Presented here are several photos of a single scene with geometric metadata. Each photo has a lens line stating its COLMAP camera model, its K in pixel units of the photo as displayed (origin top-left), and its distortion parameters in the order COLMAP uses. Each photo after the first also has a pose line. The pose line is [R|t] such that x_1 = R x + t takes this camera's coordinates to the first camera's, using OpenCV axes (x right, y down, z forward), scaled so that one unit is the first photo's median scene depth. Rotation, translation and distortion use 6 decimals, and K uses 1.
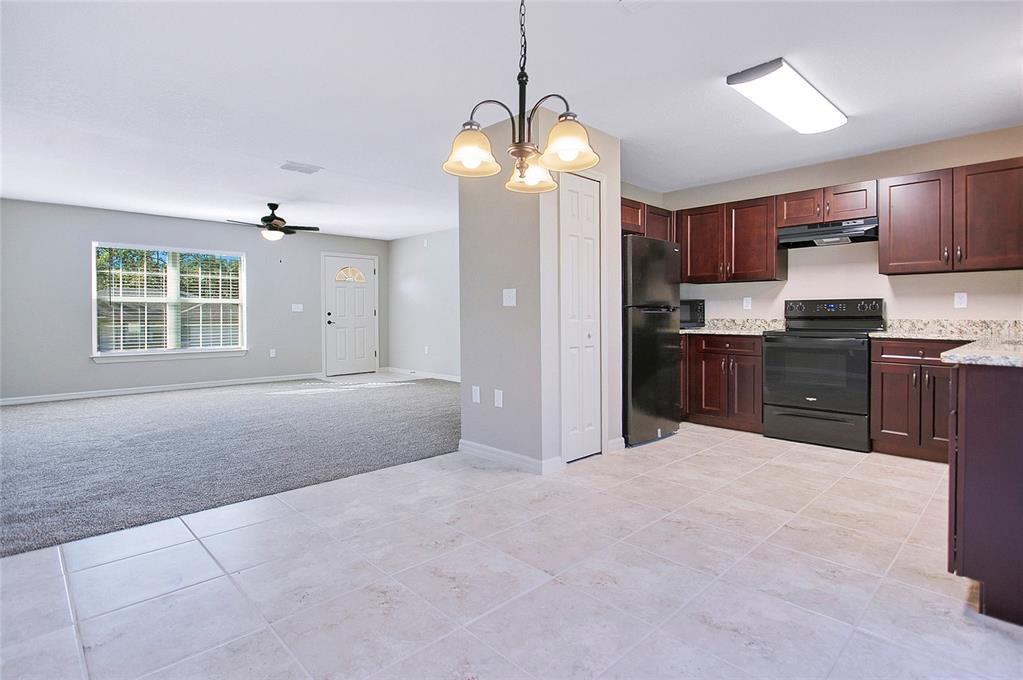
lens RADIAL K [[505.8, 0, 514.8], [0, 505.8, 313.7], [0, 0, 1]] dist [-0.001945, -0.000169]
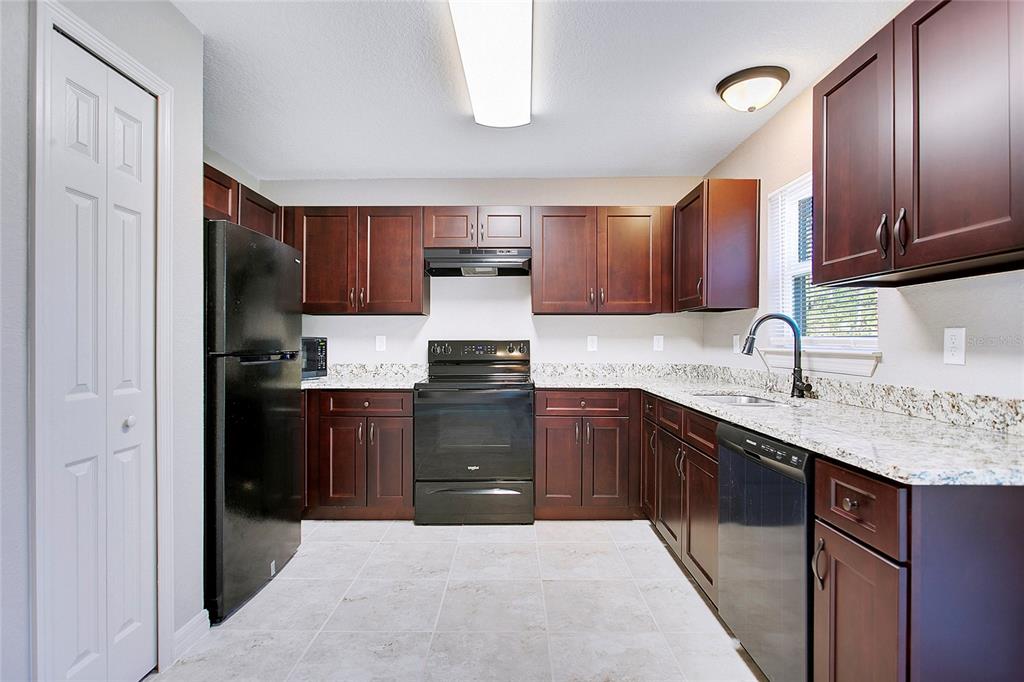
lens RADIAL K [[508.9, 0, 512.9], [0, 508.9, 338.1], [0, 0, 1]] dist [-0.016677, 0.001080]
pose [[0.696509, 0.007237, 0.717512, 0.057364], [-0.001146, 0.999959, -0.008974, -0.025934], [-0.717548, 0.005428, 0.696488, 0.389974]]
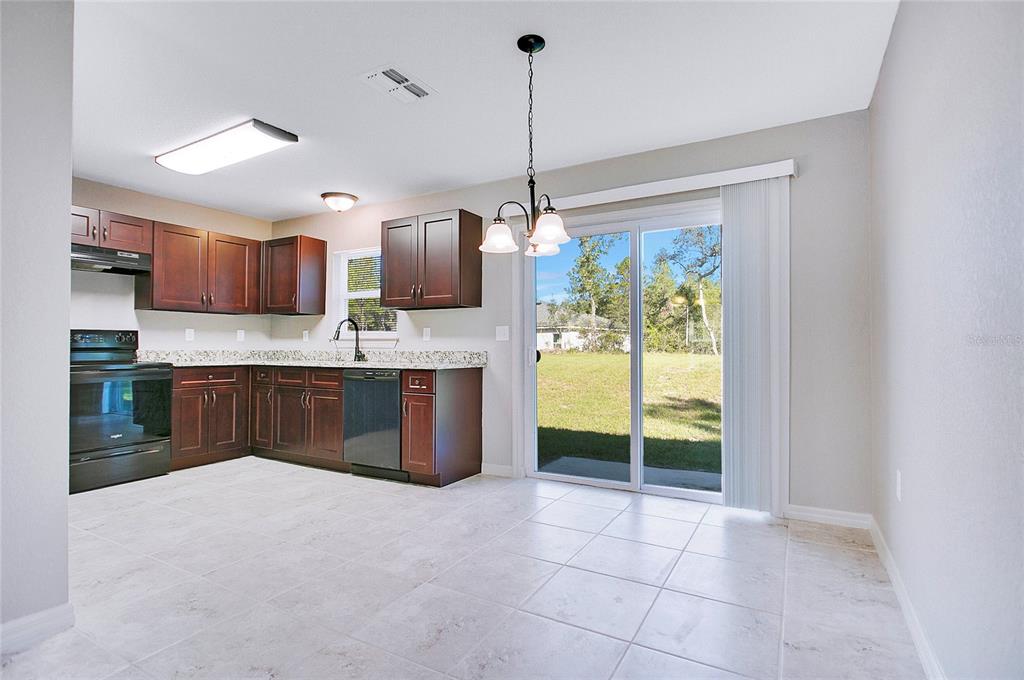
lens RADIAL K [[508.9, 0, 512.9], [0, 508.9, 337.1], [0, 0, 1]] dist [-0.016677, 0.001080]
pose [[-0.271311, 0.016132, 0.962357, -0.499963], [-0.001337, 0.999852, -0.017137, -0.000121], [-0.962491, -0.005937, -0.271249, 0.529648]]
